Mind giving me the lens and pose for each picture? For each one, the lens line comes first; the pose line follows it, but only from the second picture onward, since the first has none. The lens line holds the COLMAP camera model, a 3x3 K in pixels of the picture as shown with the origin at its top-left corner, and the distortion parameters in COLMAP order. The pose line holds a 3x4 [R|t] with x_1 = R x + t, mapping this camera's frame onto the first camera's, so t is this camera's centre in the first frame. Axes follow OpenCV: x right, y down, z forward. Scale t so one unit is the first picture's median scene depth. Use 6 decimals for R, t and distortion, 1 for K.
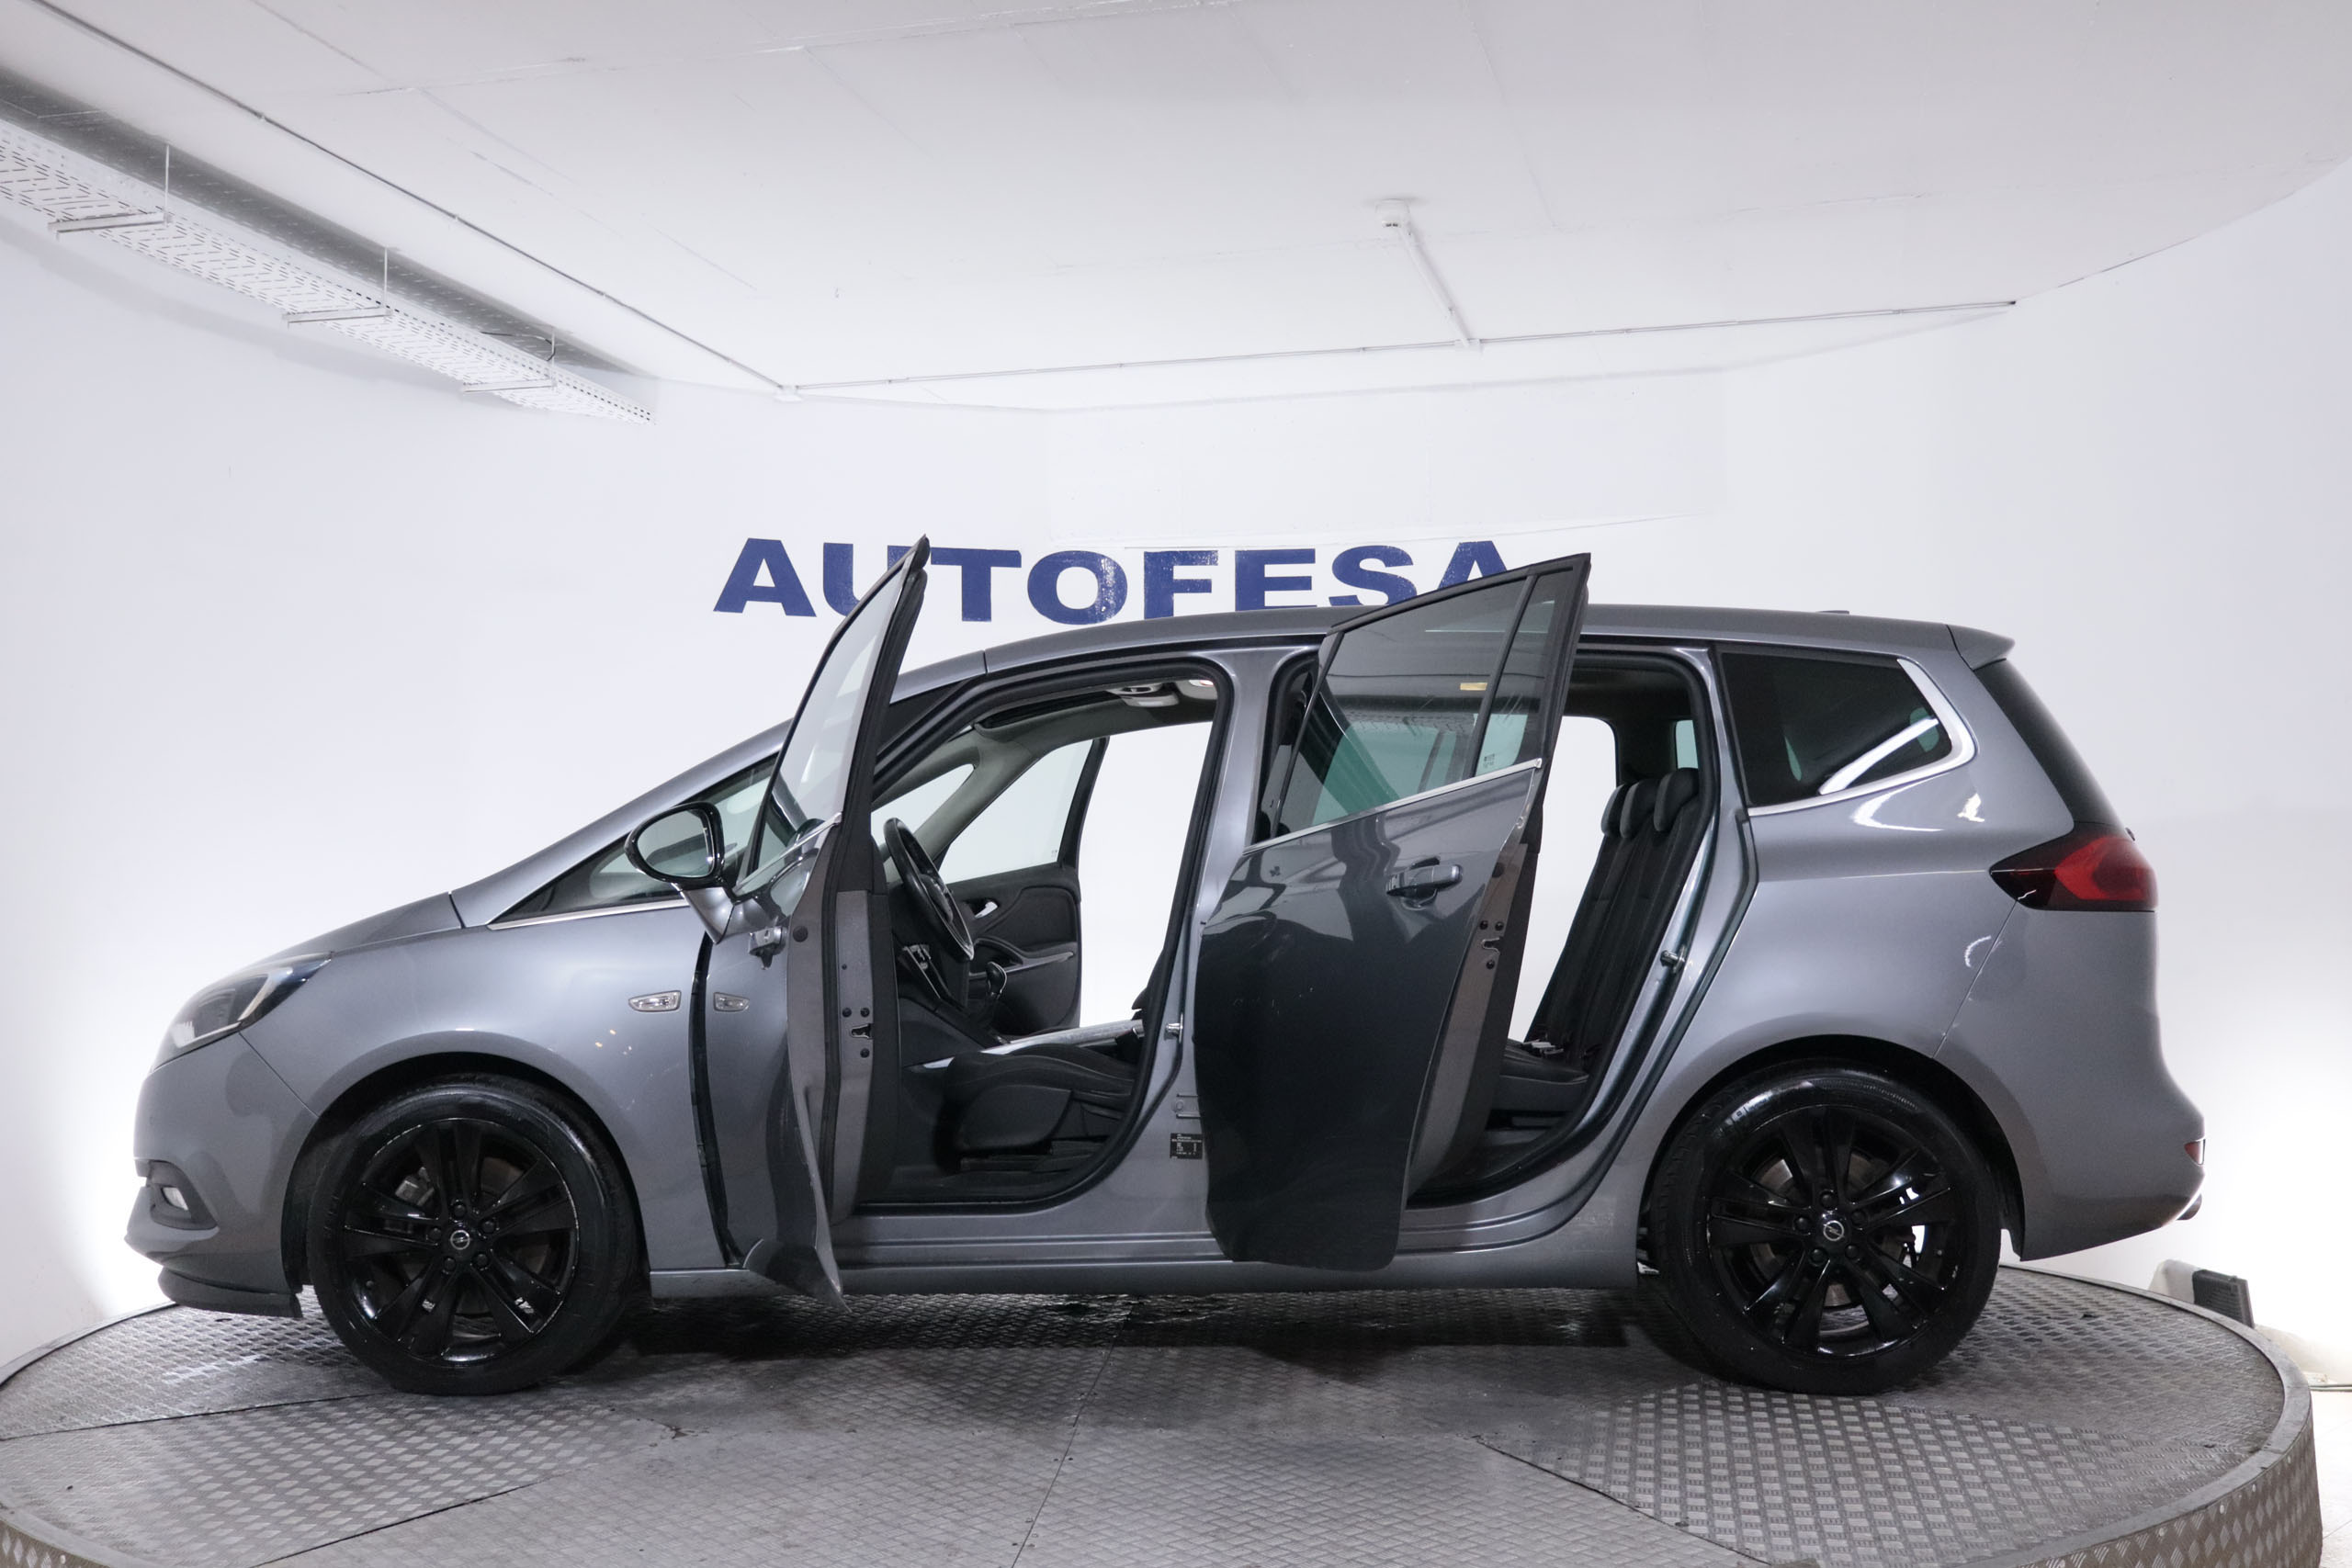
lens RADIAL K [[2497.8, 0, 1176.0], [0, 2497.8, 784.0], [0, 0, 1]] dist [0.015751, -0.008288]
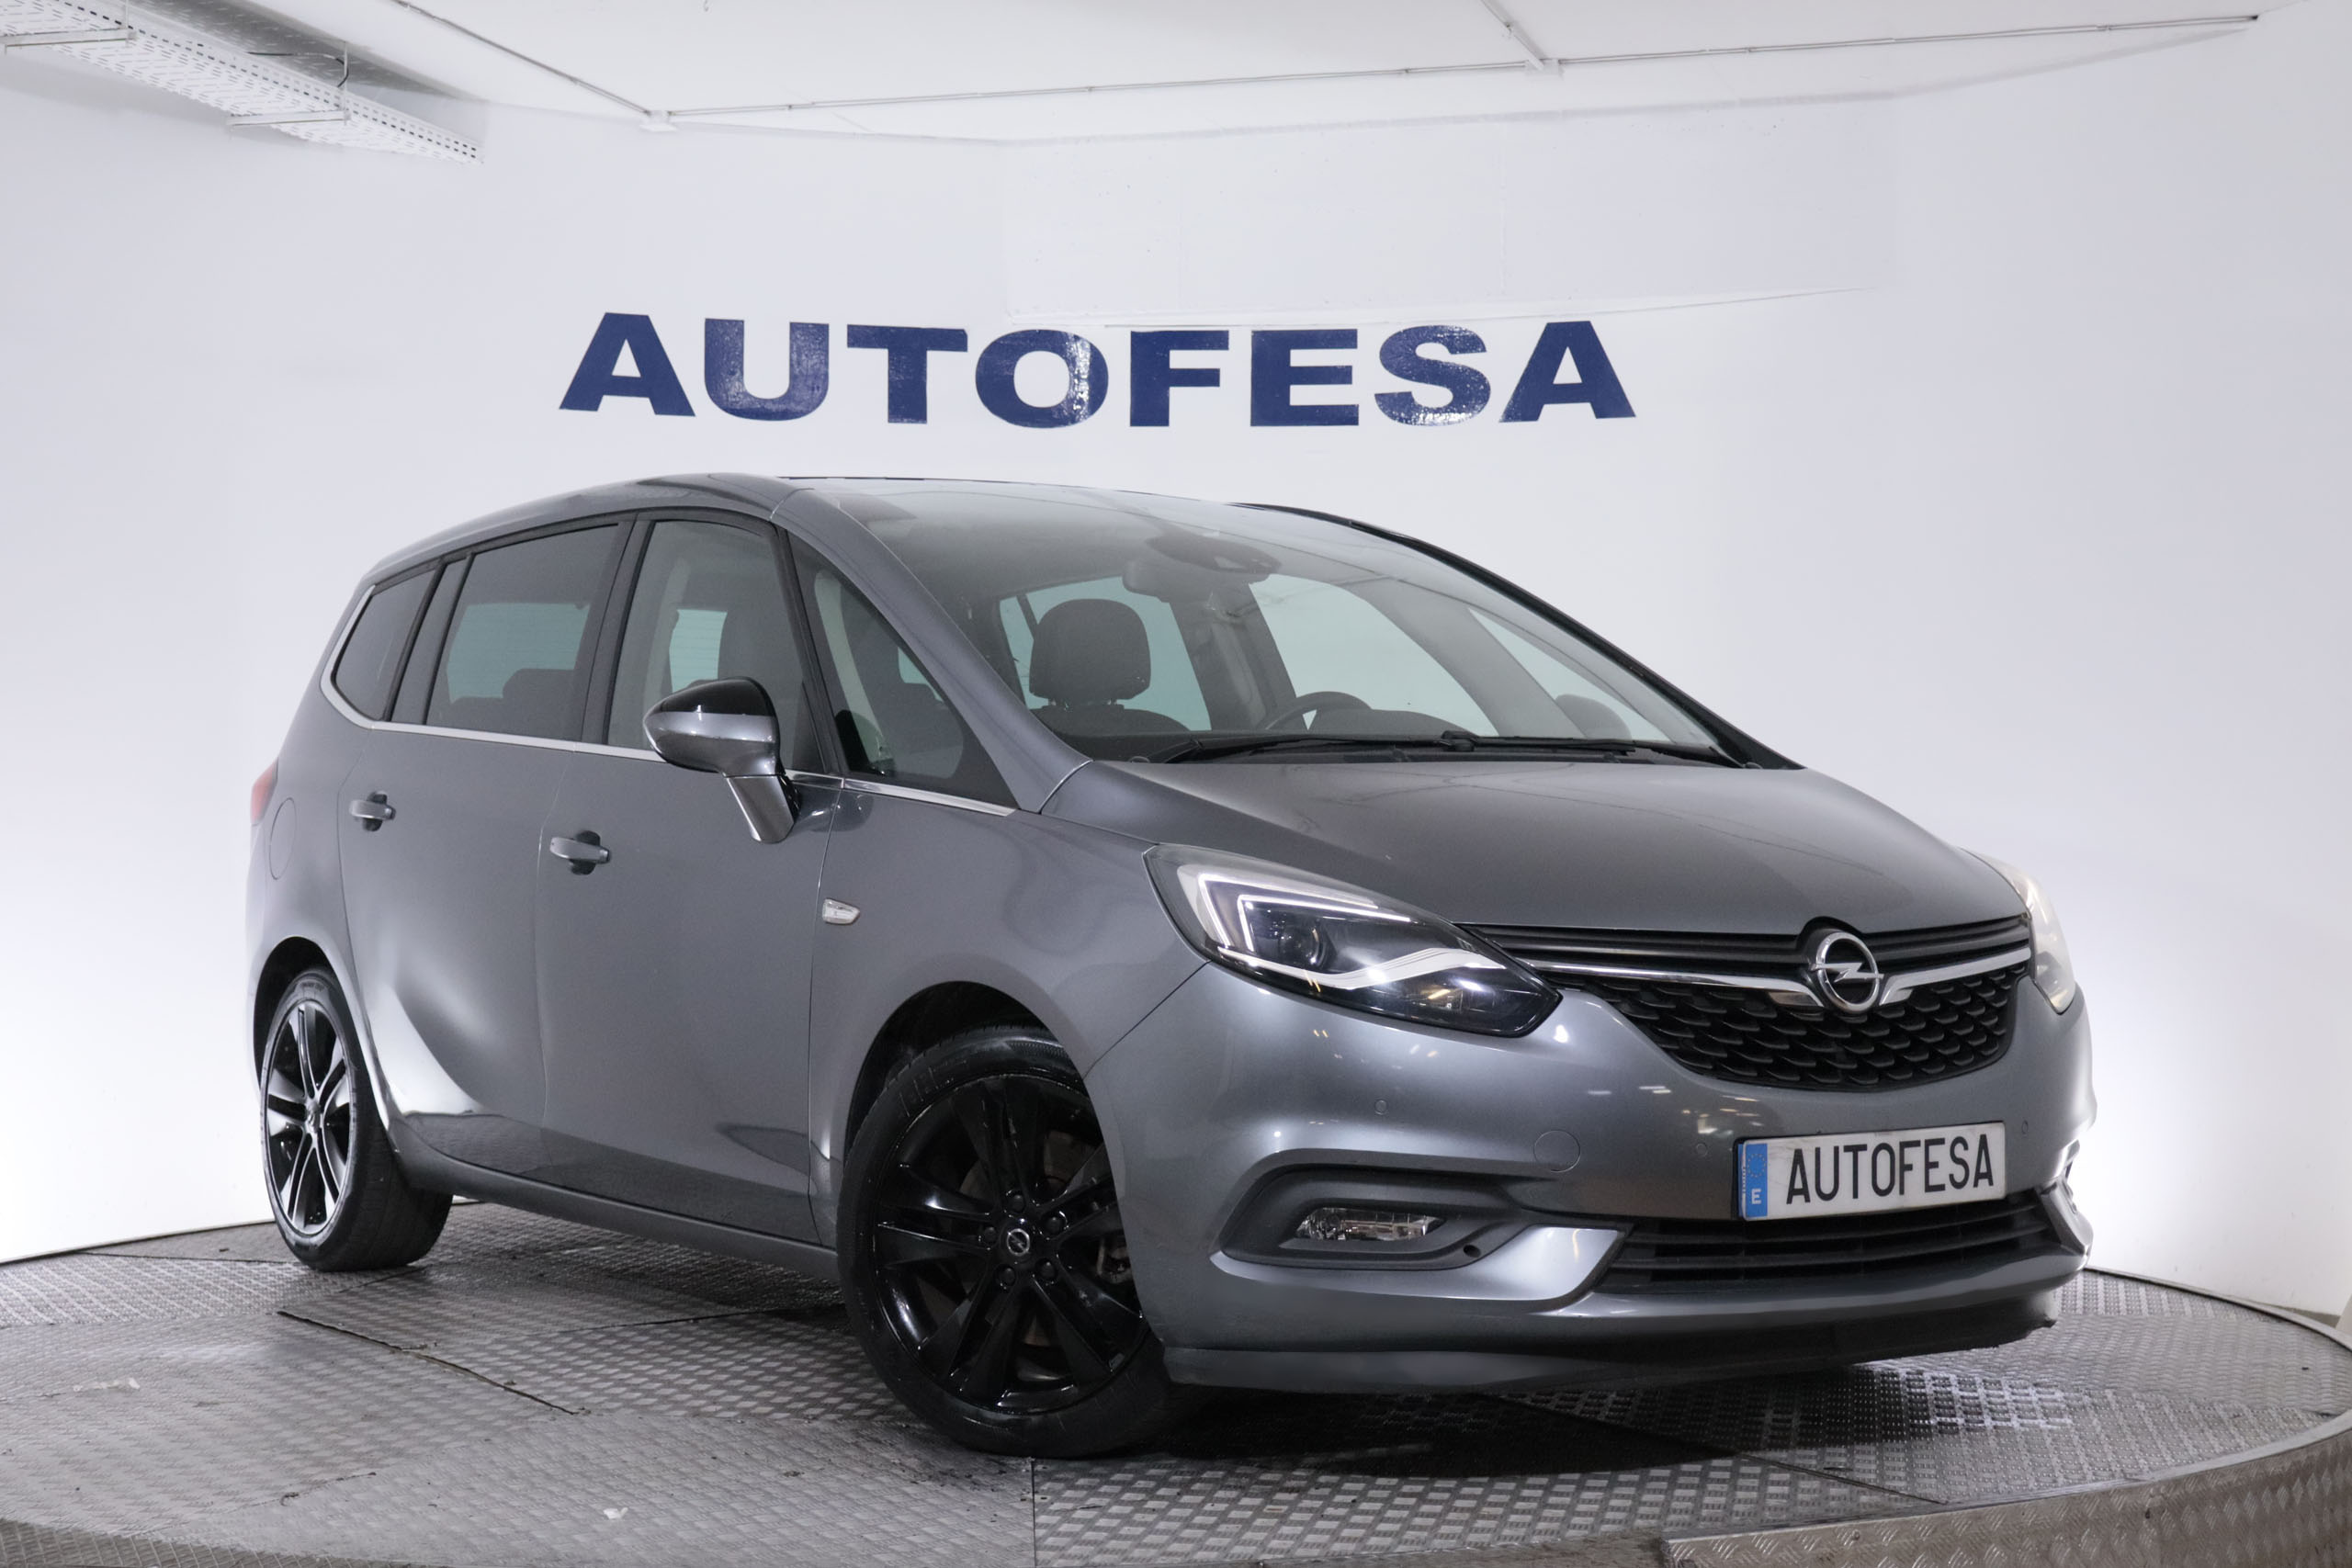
lens RADIAL K [[3745.2, 0, 1176.0], [0, 3745.2, 784.0], [0, 0, 1]] dist [0.032204, -0.017905]
pose [[0.999031, 0.011646, -0.042436, 0.074998], [-0.009747, 0.998953, 0.044698, -0.010858], [0.042912, -0.044241, 0.998099, -0.198154]]
